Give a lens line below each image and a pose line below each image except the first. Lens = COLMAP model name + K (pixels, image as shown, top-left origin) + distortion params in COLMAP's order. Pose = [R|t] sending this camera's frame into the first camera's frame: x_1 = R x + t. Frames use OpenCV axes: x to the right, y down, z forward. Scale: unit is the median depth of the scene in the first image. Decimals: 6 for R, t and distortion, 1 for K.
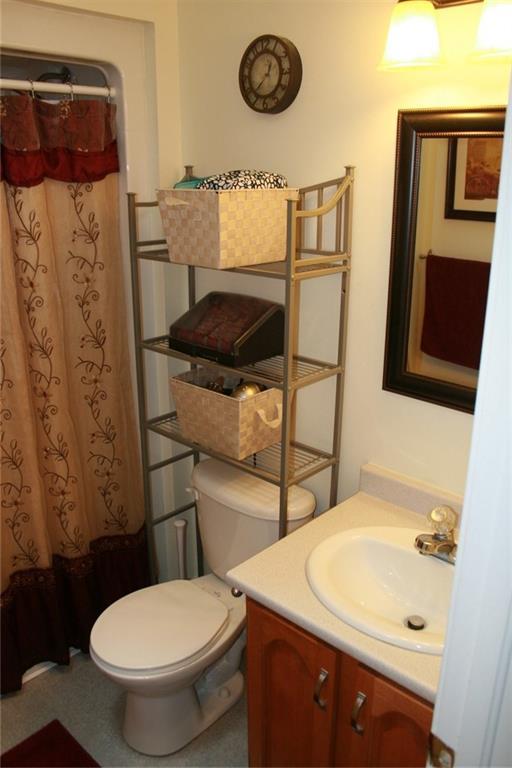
lens RADIAL K [[640.4, 0, 256.0], [0, 640.4, 384.0], [0, 0, 1]] dist [-0.138631, 0.115093]
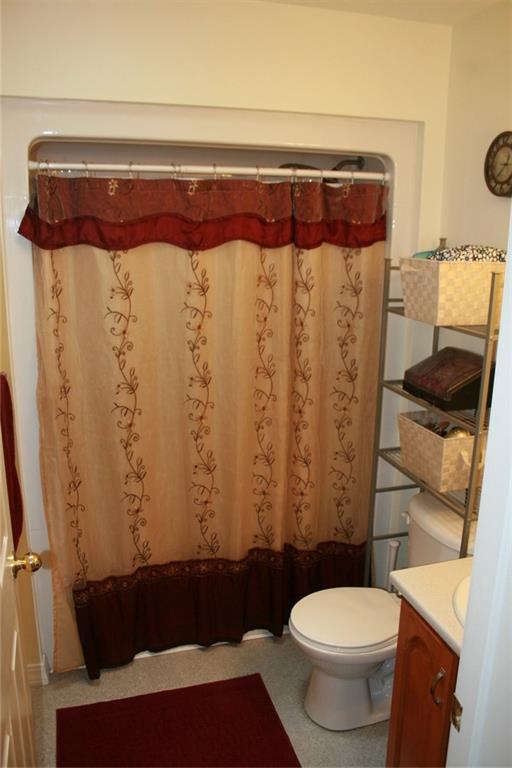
lens RADIAL K [[640.4, 0, 256.0], [0, 640.4, 384.0], [0, 0, 1]] dist [-0.138631, 0.115093]
pose [[0.862021, 0.133085, -0.489089, 0.210087], [-0.174588, 0.983829, -0.040004, 0.029629], [0.475856, 0.119873, 0.871316, -0.159917]]
